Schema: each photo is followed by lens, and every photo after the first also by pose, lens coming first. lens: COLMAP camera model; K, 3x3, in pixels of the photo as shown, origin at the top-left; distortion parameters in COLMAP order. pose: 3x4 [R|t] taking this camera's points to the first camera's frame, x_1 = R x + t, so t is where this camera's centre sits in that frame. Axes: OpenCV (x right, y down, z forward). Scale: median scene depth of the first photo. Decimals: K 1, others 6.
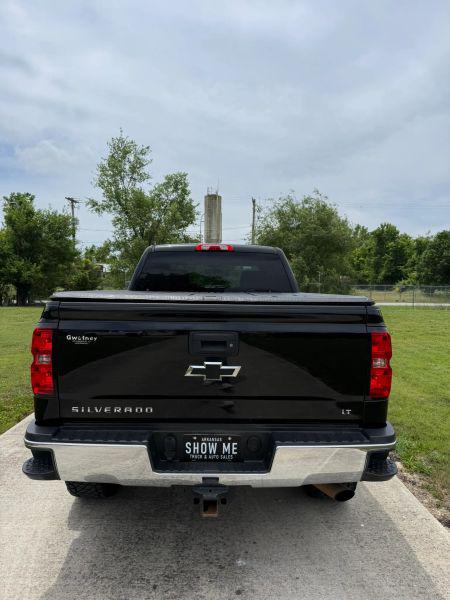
lens RADIAL K [[428.2, 0, 227.8], [0, 428.2, 305.4], [0, 0, 1]] dist [0.028545, -0.043921]
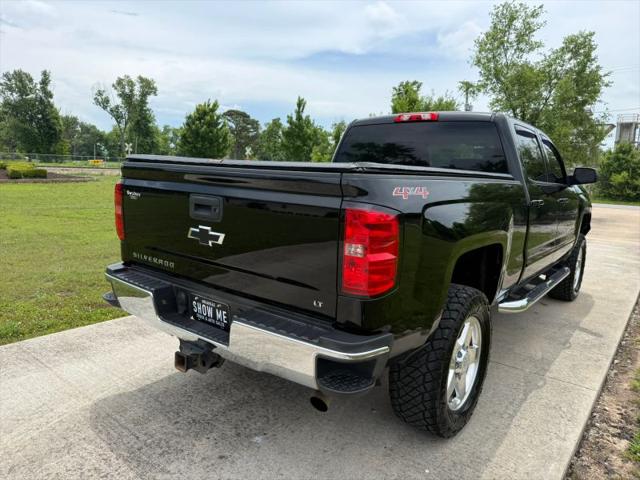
lens RADIAL K [[456.8, 0, 320.3], [0, 456.8, 245.3], [0, 0, 1]] dist [0.028545, -0.043921]
pose [[0.767257, 0.120663, -0.629886, 0.422678], [-0.060136, 0.991350, 0.116654, 0.018395], [0.638514, -0.051625, 0.767877, 0.179600]]
